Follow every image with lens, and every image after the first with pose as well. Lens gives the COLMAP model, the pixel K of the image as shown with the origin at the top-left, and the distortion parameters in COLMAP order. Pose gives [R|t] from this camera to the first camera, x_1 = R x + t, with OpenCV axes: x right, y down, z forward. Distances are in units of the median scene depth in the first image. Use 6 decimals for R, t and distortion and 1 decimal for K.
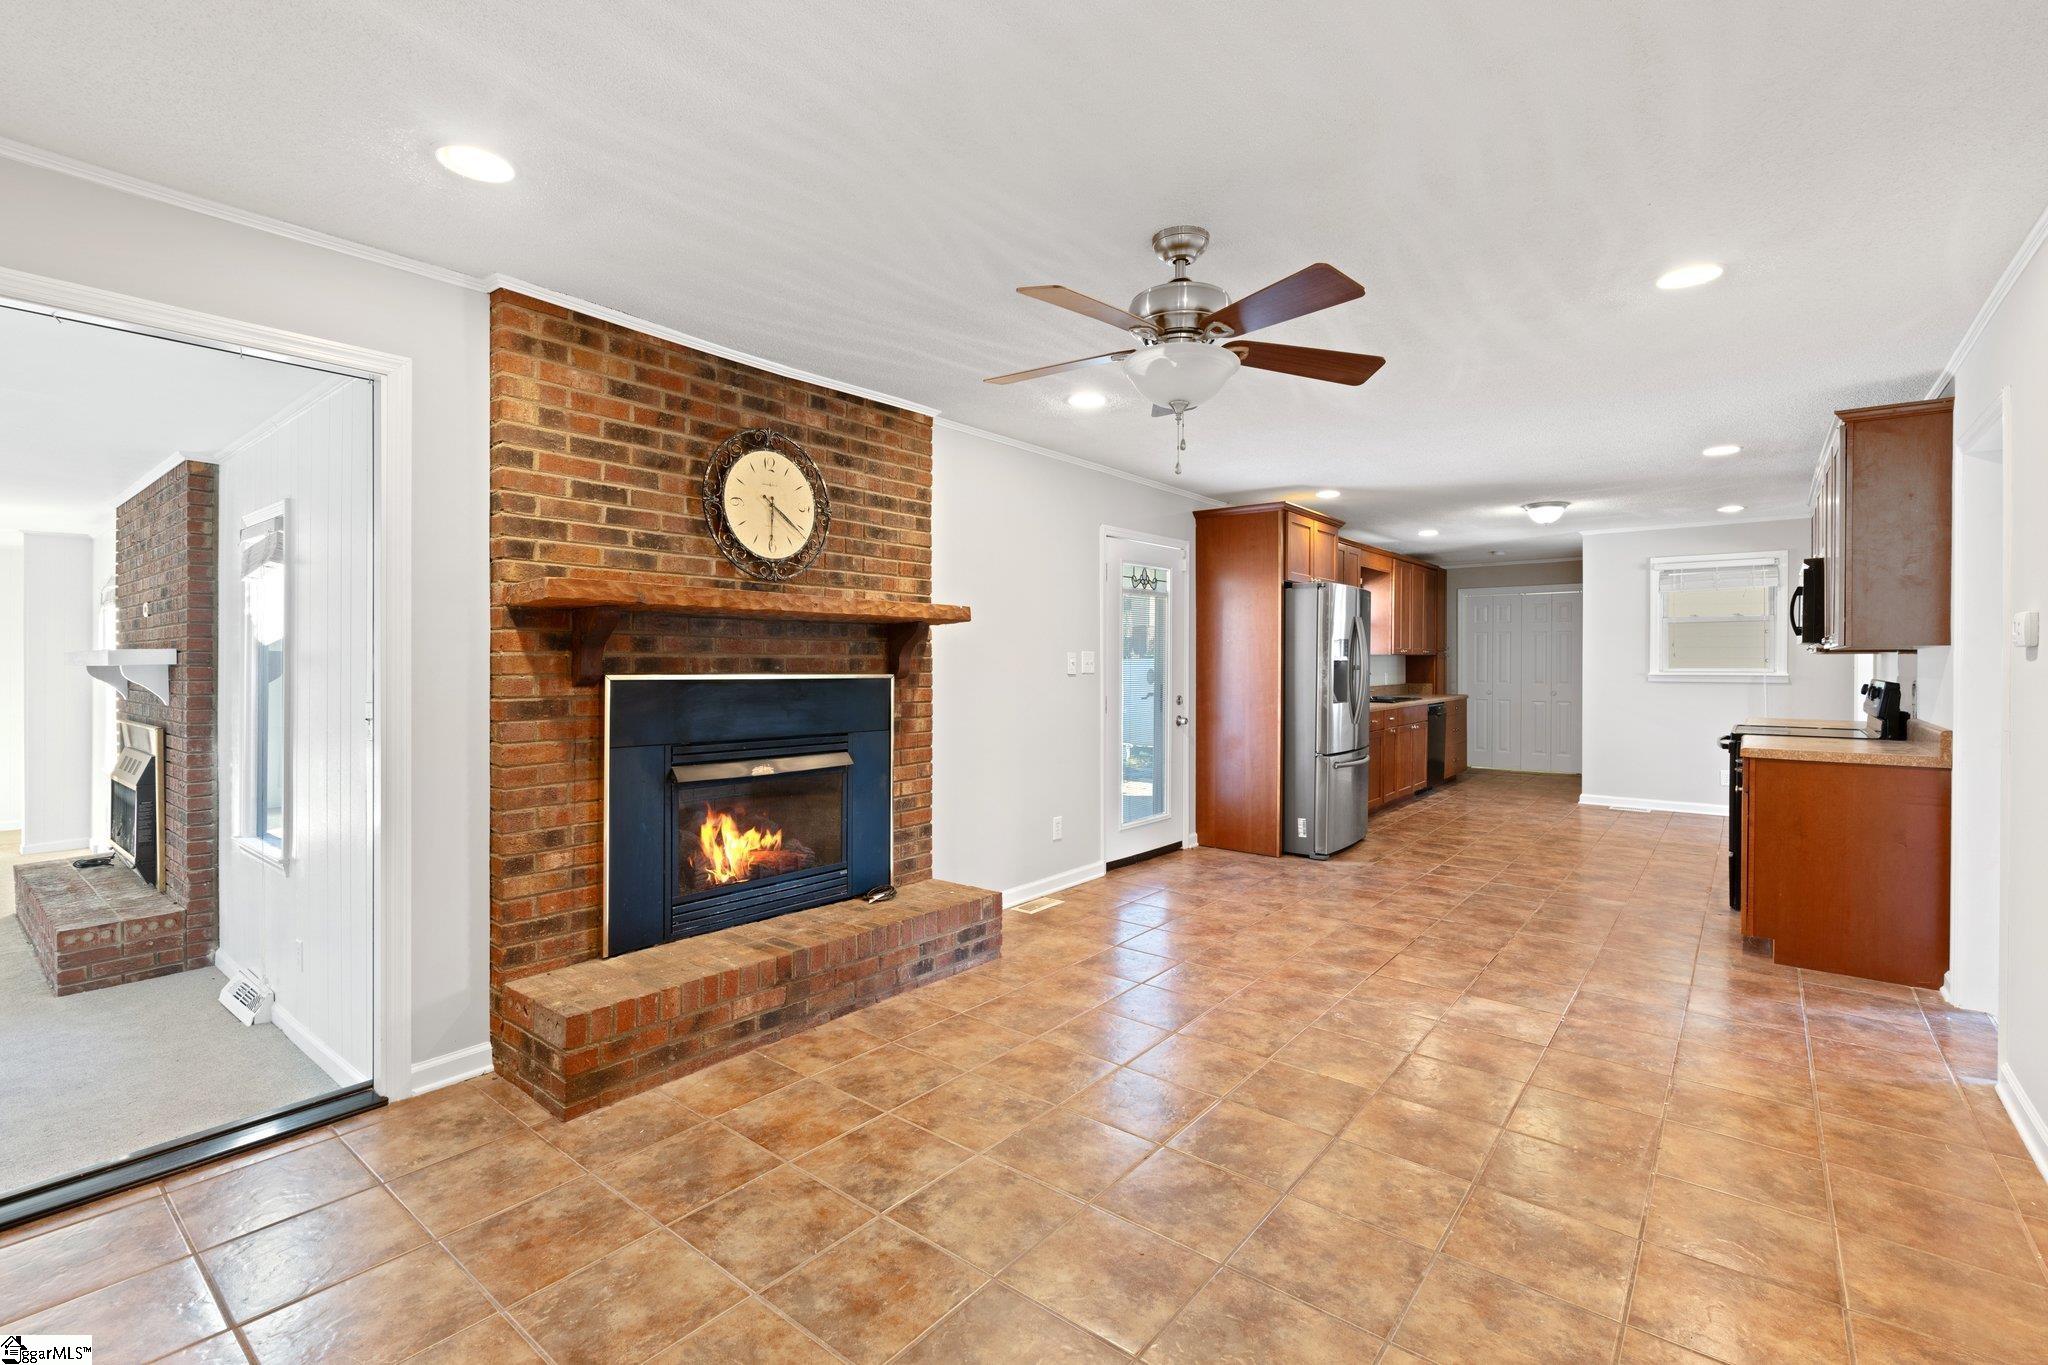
lens RADIAL K [[916.7, 0, 1024.4], [0, 916.7, 674.6], [0, 0, 1]] dist [-0.012218, 0.003456]
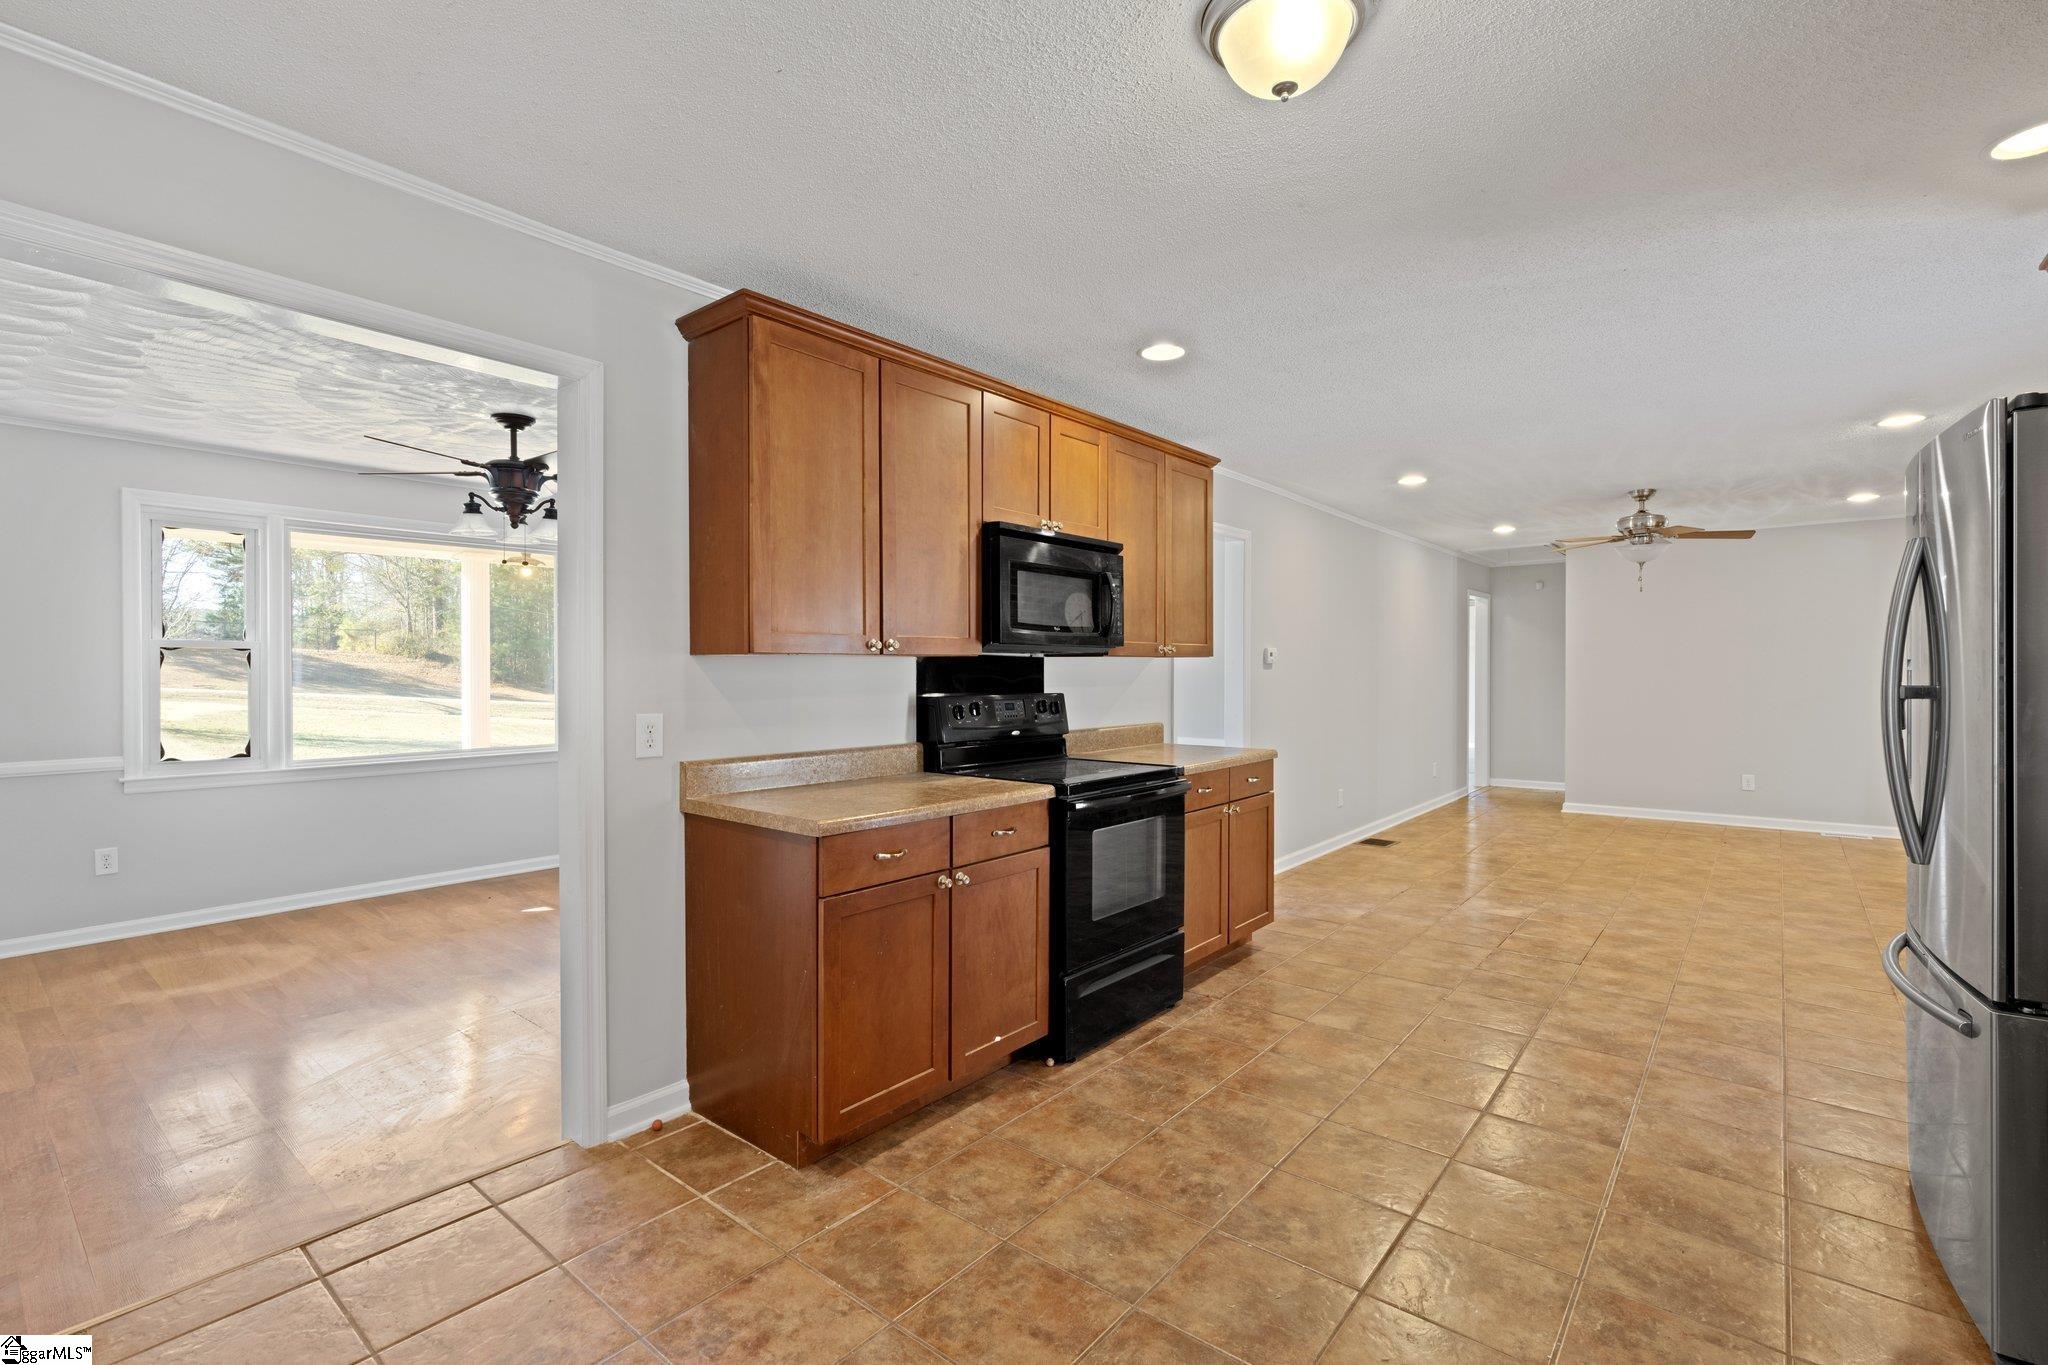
lens RADIAL K [[916.7, 0, 1024.4], [0, 916.7, 674.6], [0, 0, 1]] dist [-0.012218, 0.003456]
pose [[-0.999919, -0.001615, 0.012620, 1.274376], [-0.001358, 0.999791, 0.020393, -0.038009], [-0.012650, 0.020374, -0.999712, 2.487212]]
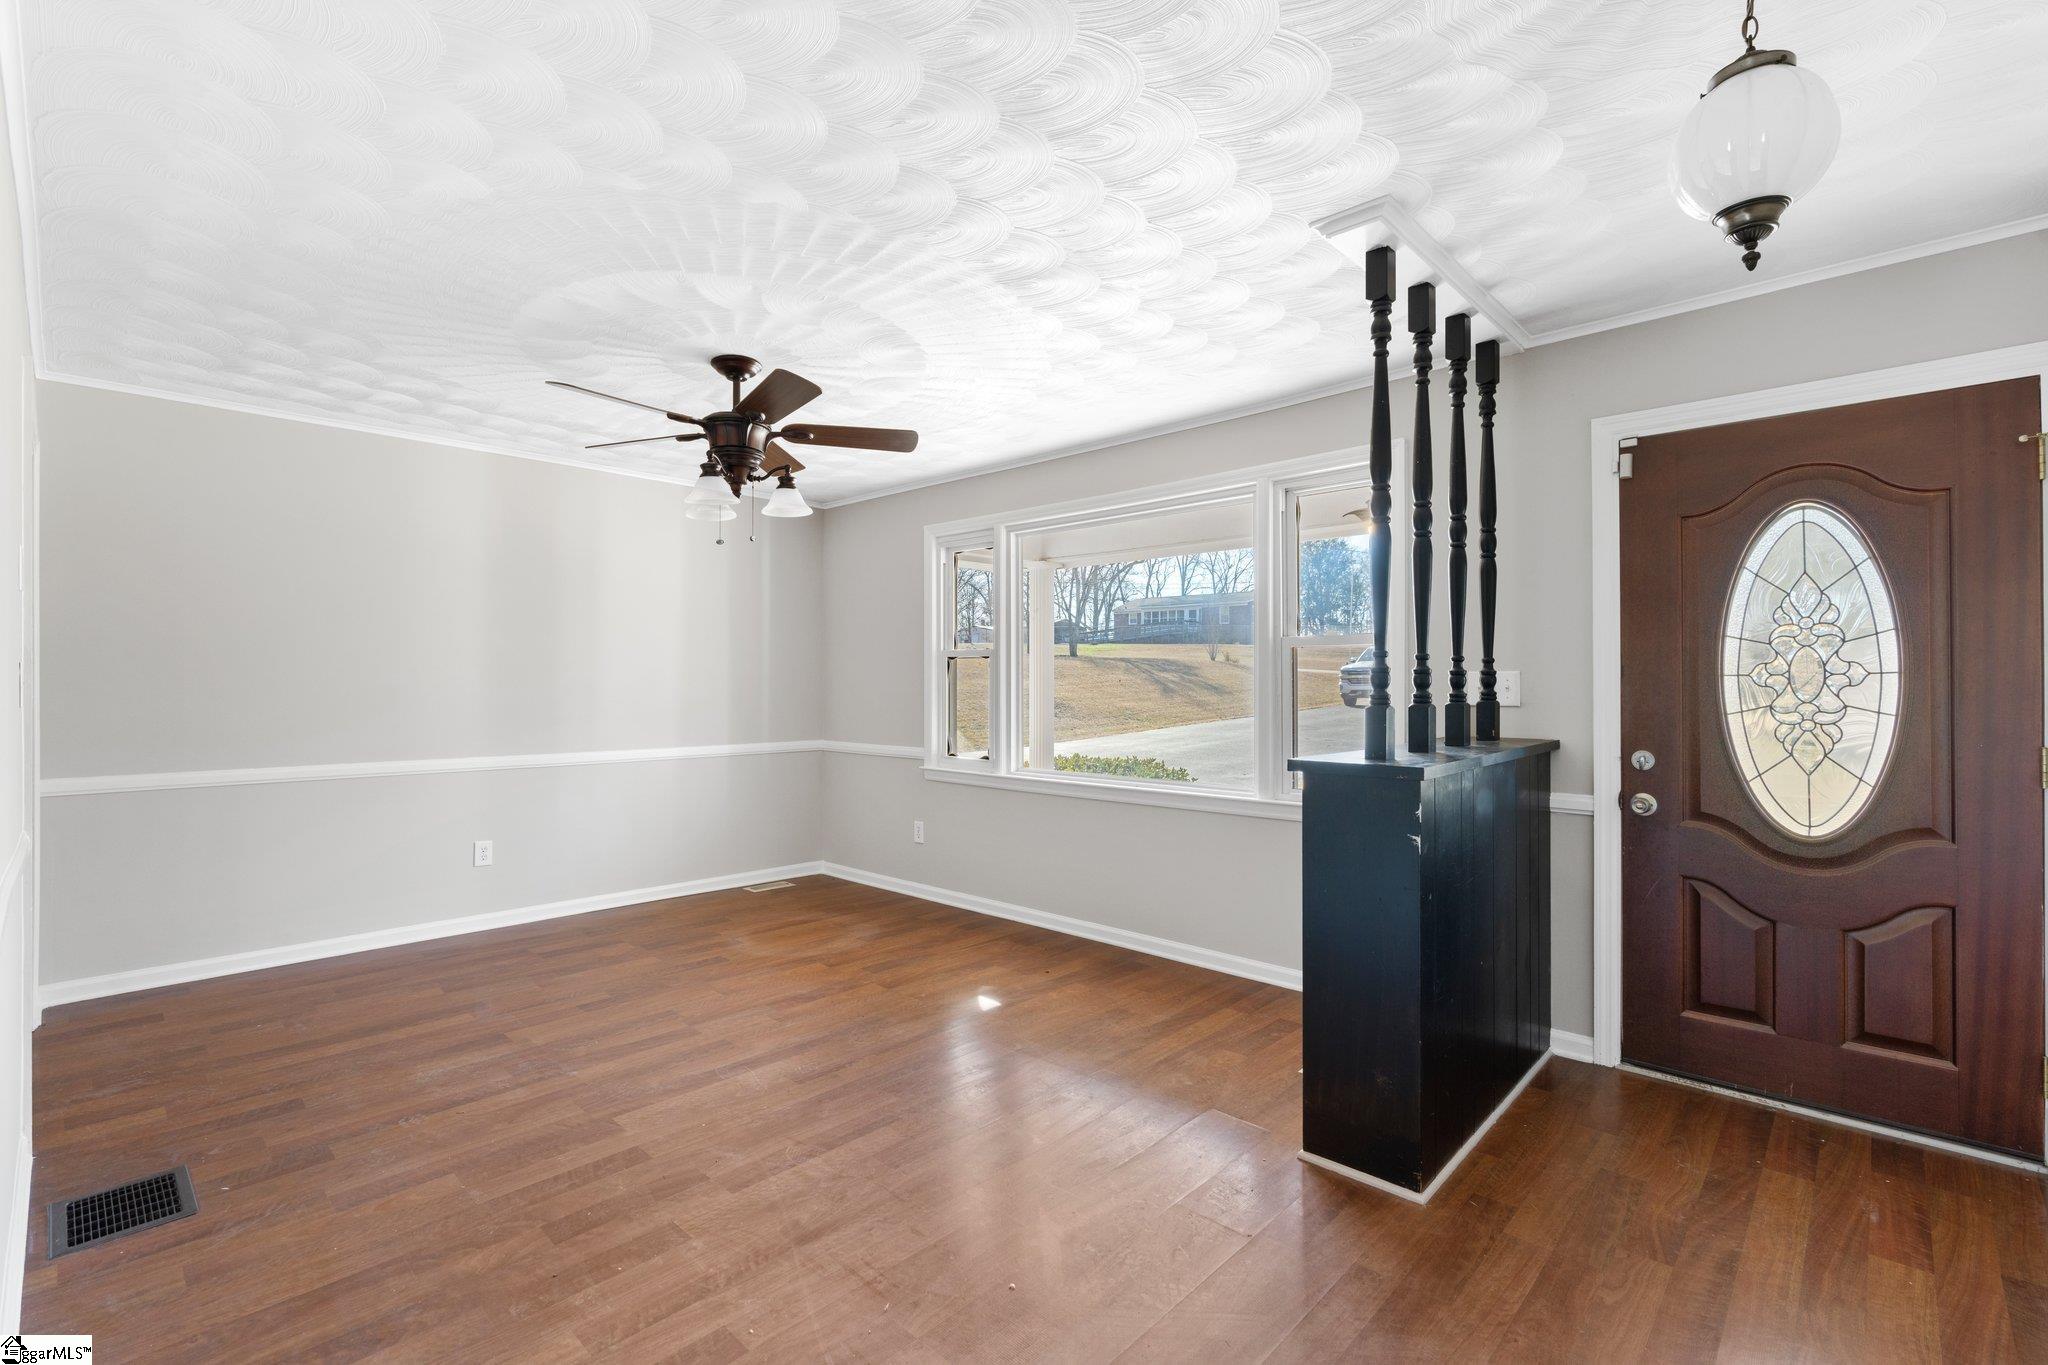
lens RADIAL K [[916.7, 0, 1024.4], [0, 916.7, 674.6], [0, 0, 1]] dist [-0.012218, 0.003456]
pose [[0.092854, 0.008314, 0.995645, 1.009896], [0.012477, 0.999877, -0.009513, -0.002284], [-0.995602, 0.013306, 0.092739, 0.851724]]
